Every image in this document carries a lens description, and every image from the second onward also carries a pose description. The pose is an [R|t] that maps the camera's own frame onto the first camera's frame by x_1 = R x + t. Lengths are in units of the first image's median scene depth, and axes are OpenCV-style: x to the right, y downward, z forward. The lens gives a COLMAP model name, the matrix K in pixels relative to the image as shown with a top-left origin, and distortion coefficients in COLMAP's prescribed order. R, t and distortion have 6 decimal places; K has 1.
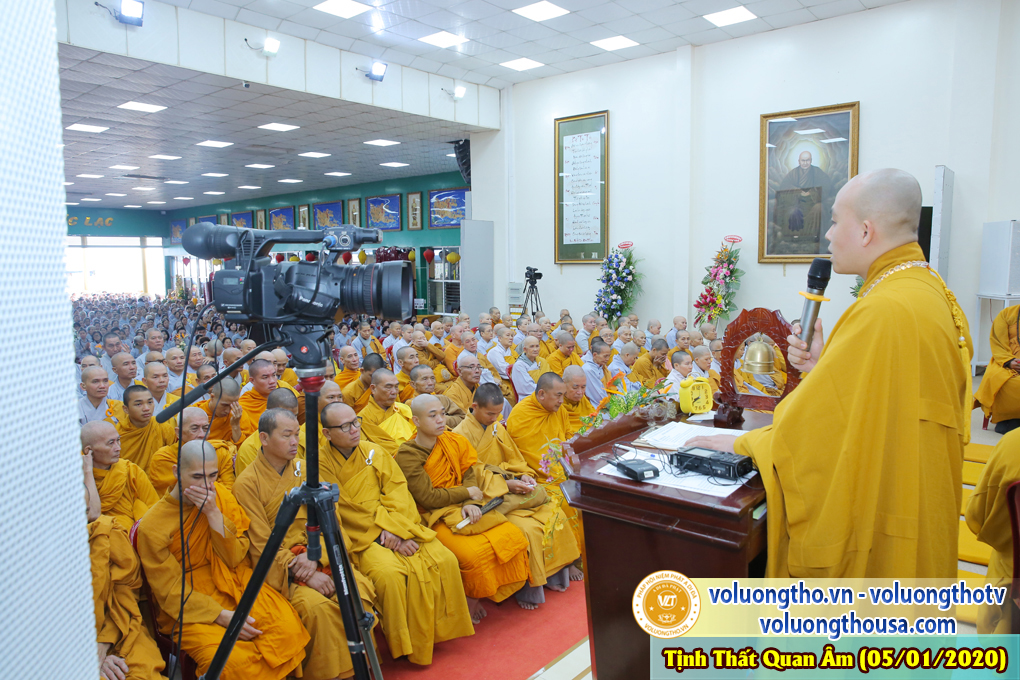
lens RADIAL K [[699.6, 0, 510.0], [0, 699.6, 340.0], [0, 0, 1]] dist [-0.115259, 0.089201]
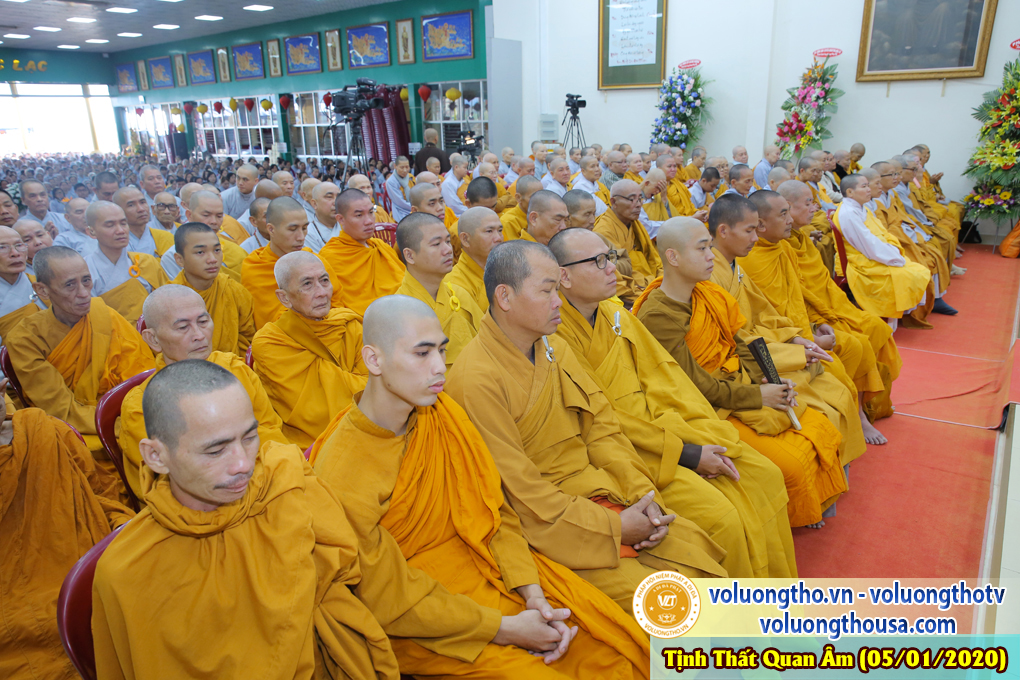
lens RADIAL K [[699.6, 0, 510.0], [0, 699.6, 340.0], [0, 0, 1]] dist [-0.115259, 0.089201]
pose [[0.998524, -0.031310, 0.044380, -0.099292], [0.021577, 0.978544, 0.204904, 0.017198], [-0.049844, -0.203644, 0.977775, 0.123171]]
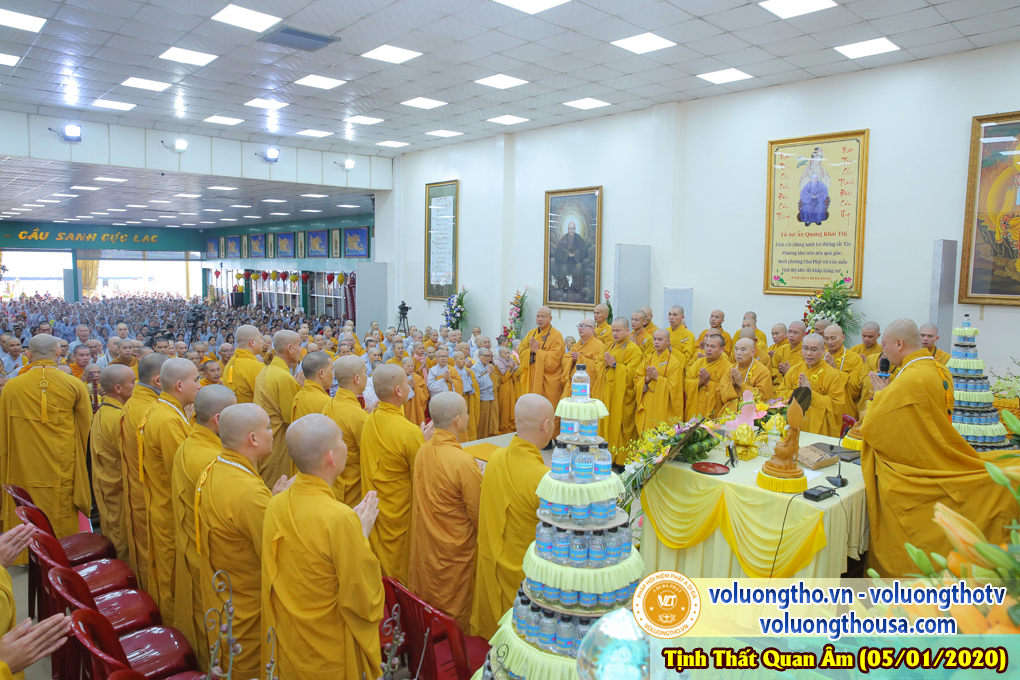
lens RADIAL K [[699.6, 0, 510.0], [0, 699.6, 340.0], [0, 0, 1]] dist [-0.115259, 0.089201]
pose [[0.993614, 0.034445, -0.107447, 0.385466], [-0.035509, 0.999337, -0.008005, -0.033805], [0.107100, 0.011769, 0.994179, -0.251028]]
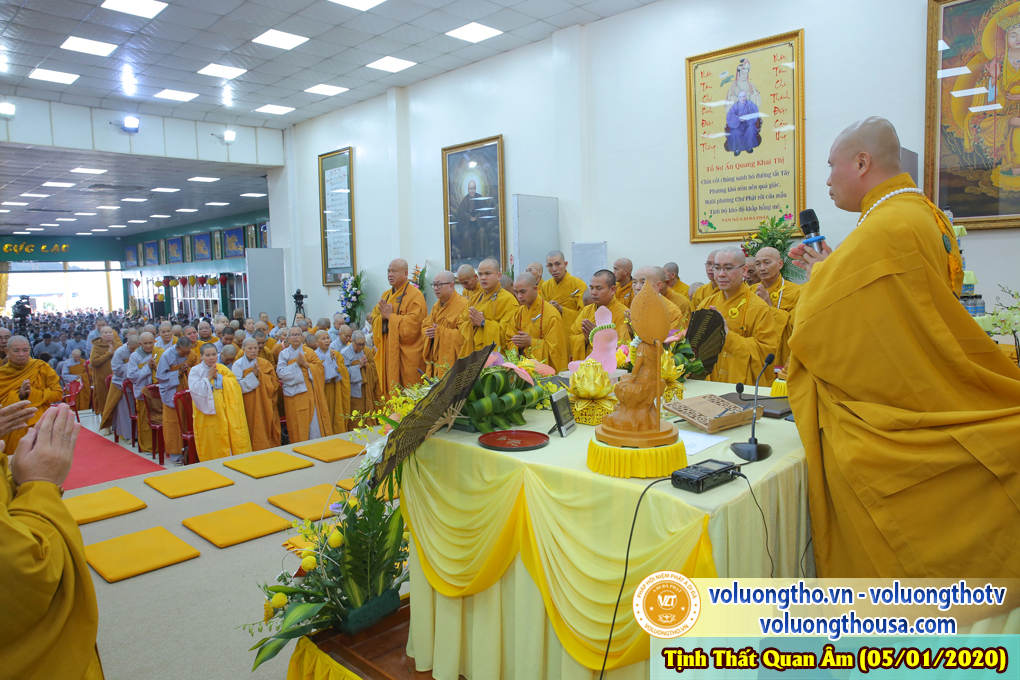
lens RADIAL K [[698.3, 0, 510.0], [0, 698.3, 340.0], [0, 0, 1]] dist [-0.117723, 0.086091]
pose [[0.998358, -0.012984, -0.055788, 0.457436], [0.011997, 0.999766, -0.017985, 0.000020], [0.056009, 0.017286, 0.998281, -0.083923]]
